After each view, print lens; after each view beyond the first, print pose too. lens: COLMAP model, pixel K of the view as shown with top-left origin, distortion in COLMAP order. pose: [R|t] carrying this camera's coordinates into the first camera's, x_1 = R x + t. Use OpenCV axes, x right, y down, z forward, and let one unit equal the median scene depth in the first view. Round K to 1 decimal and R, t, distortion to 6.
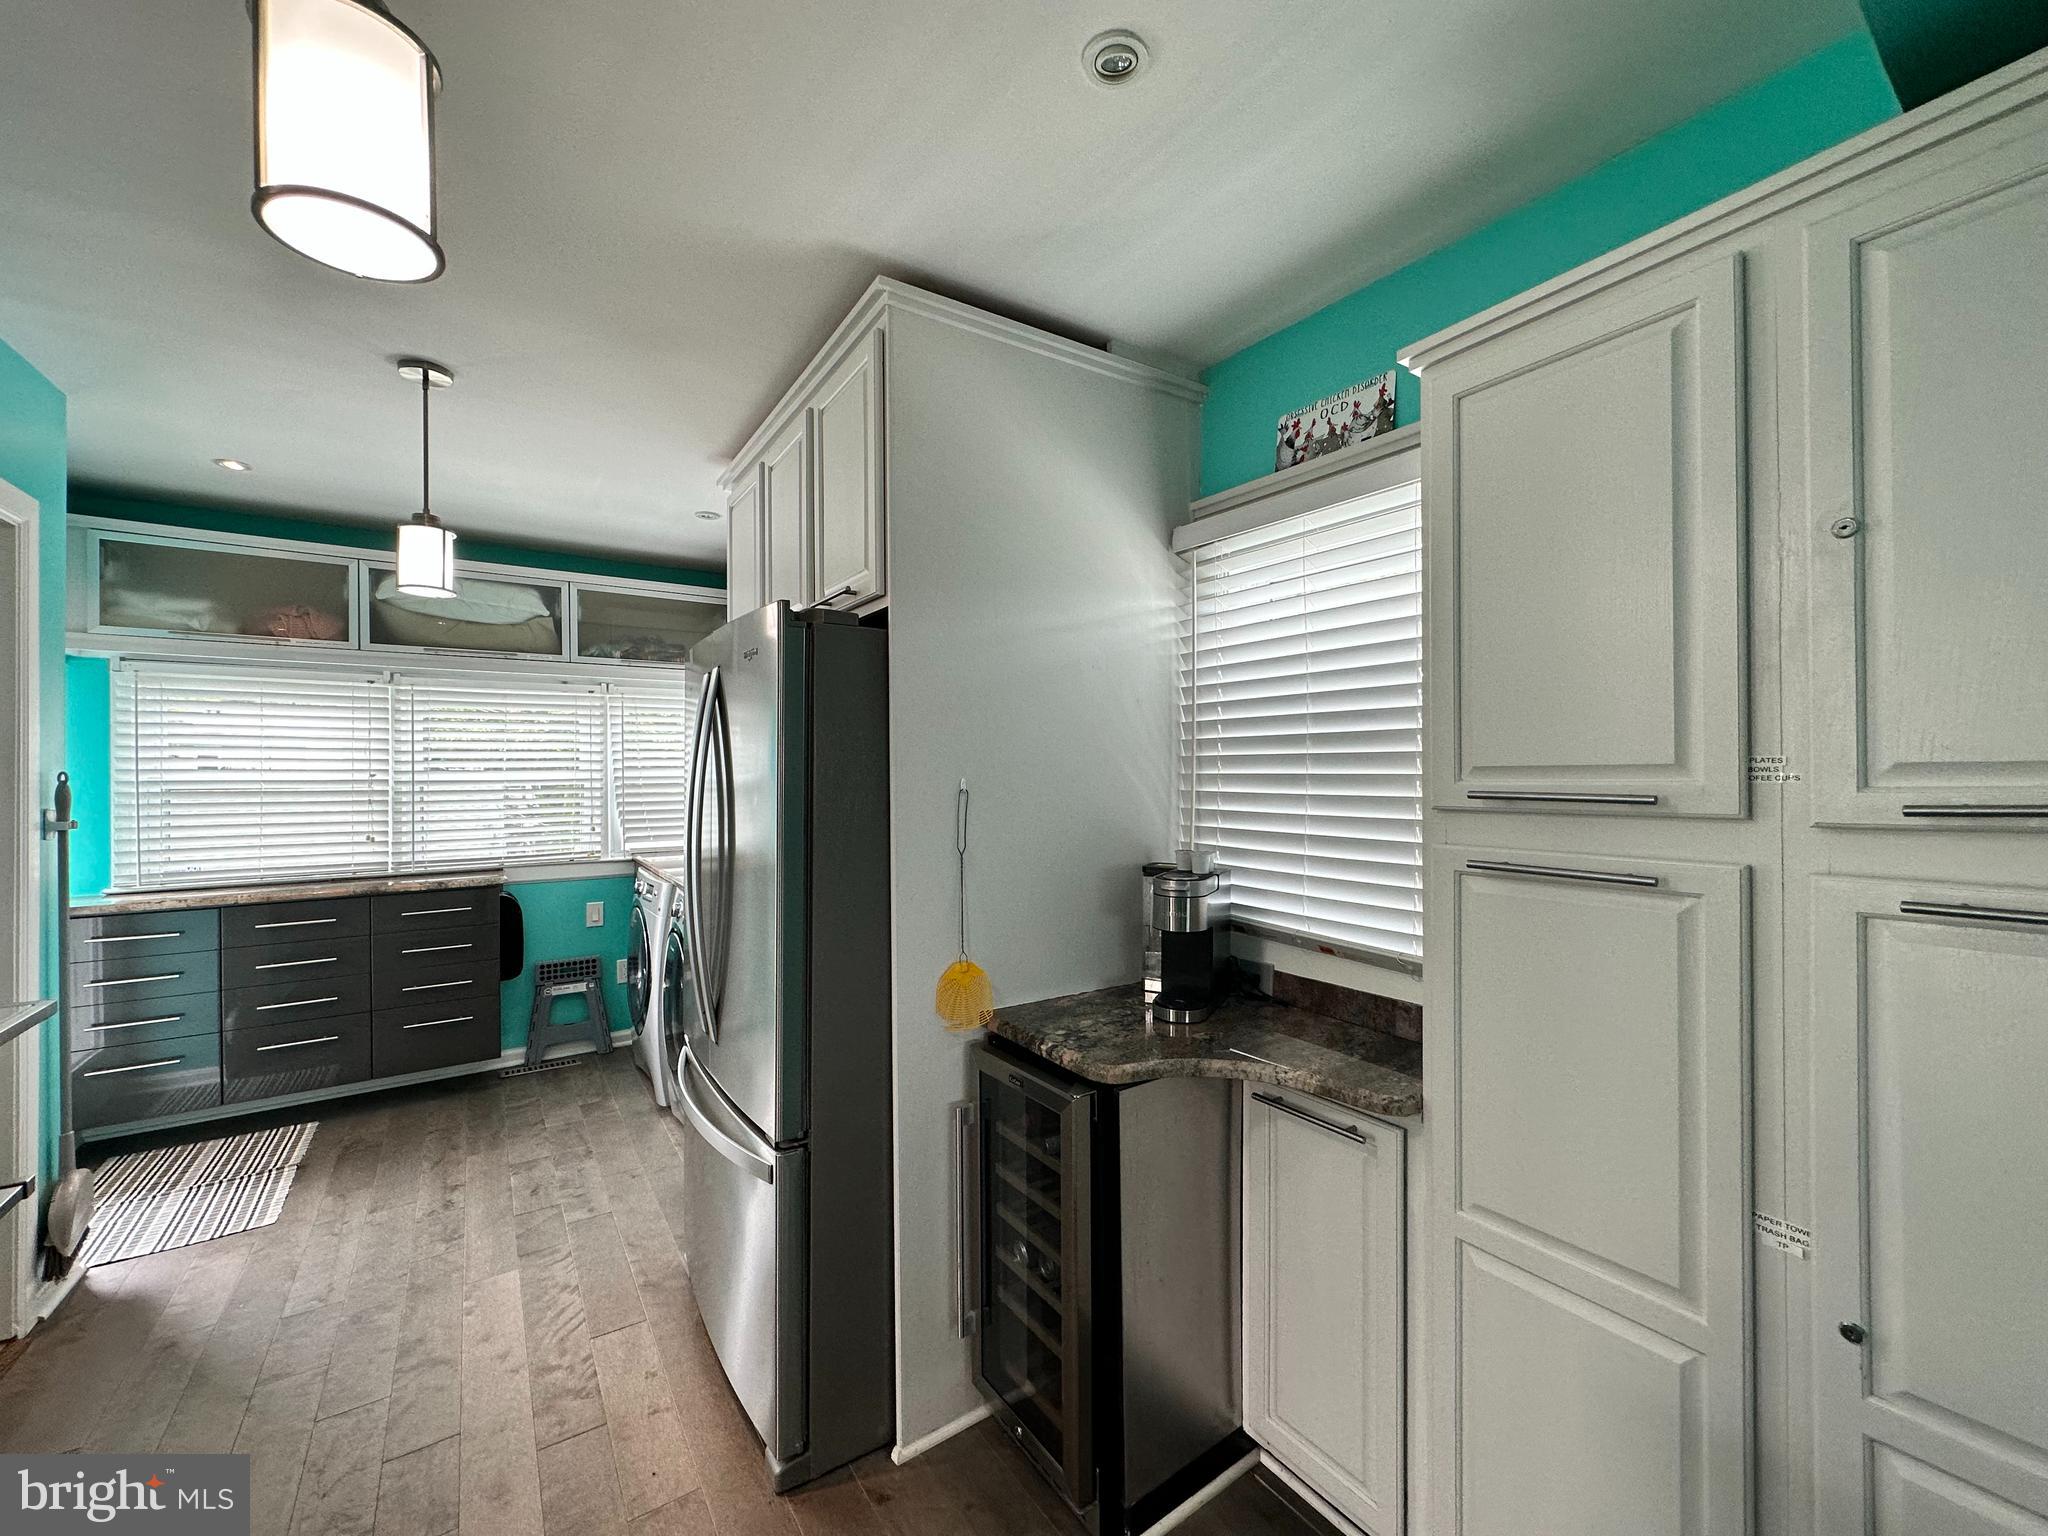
lens RADIAL K [[820.7, 0, 1006.3], [0, 820.7, 763.9], [0, 0, 1]] dist [-0.000606, 0.000773]
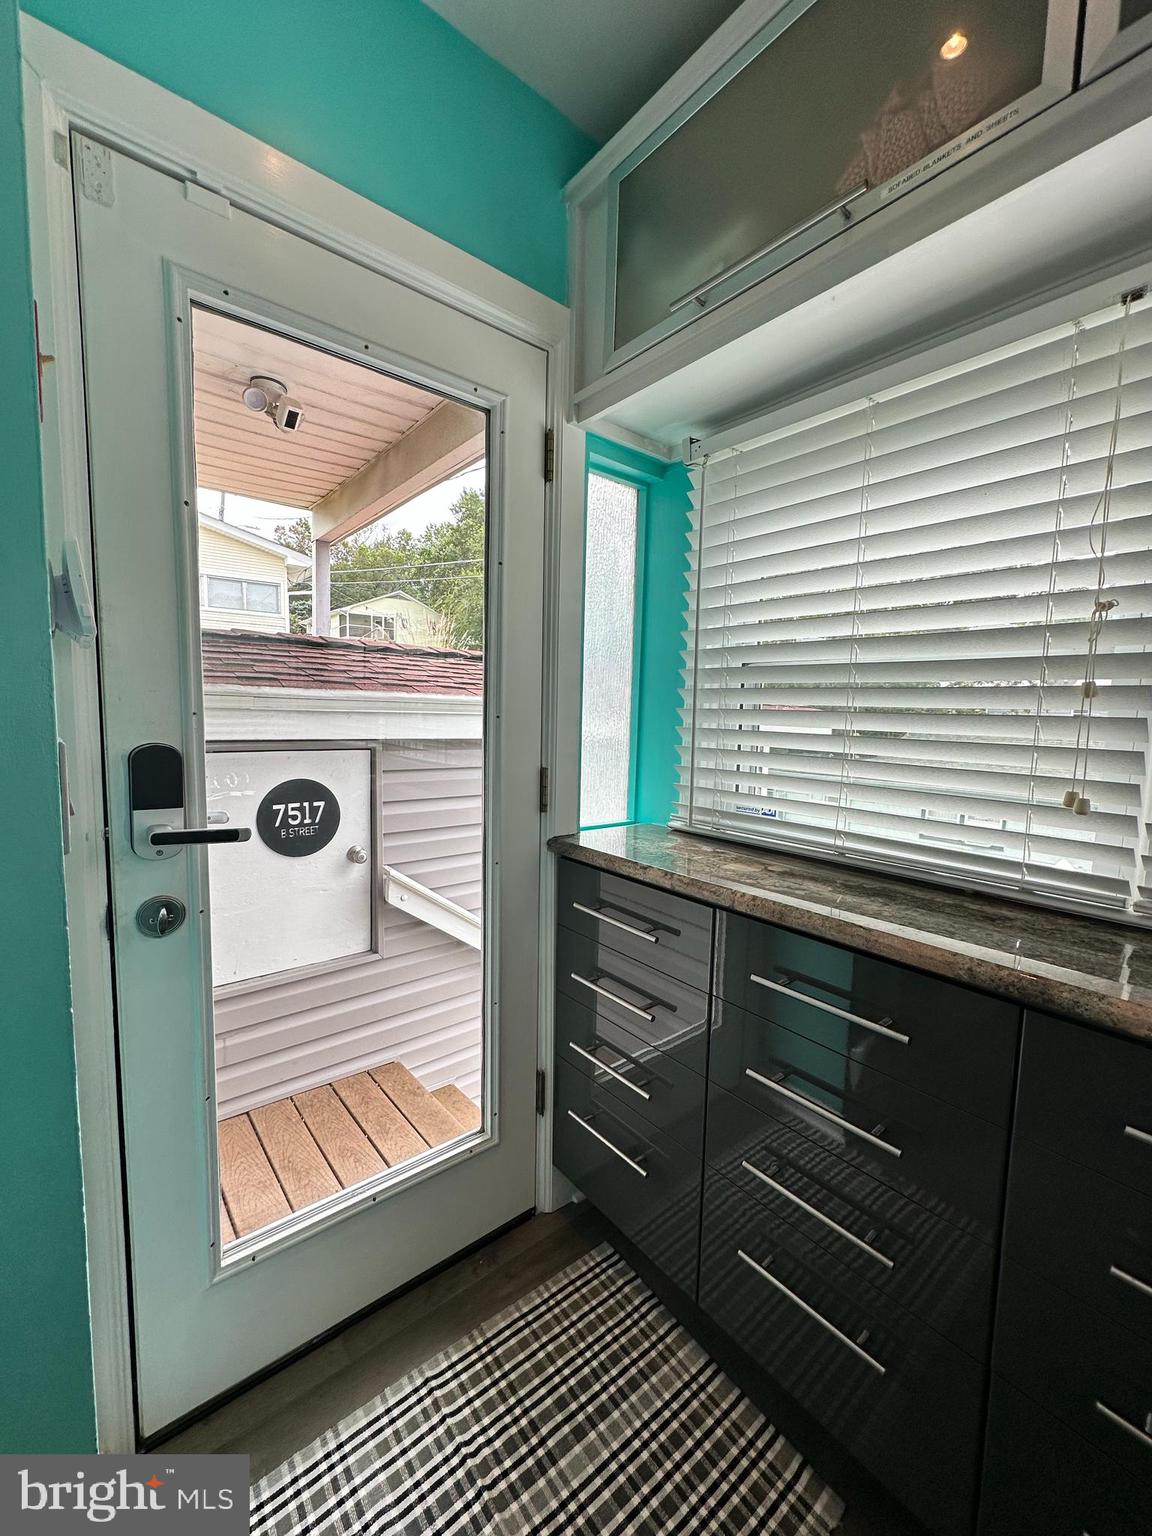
lens RADIAL K [[615.5, 0, 576.7], [0, 615.5, 769.6], [0, 0, 1]] dist [-0.000606, 0.000773]
pose [[0.106512, 0.101388, -0.989129, -0.896874], [-0.022867, 0.994774, 0.099504, 0.094291], [0.994048, 0.012020, 0.108274, 1.254846]]
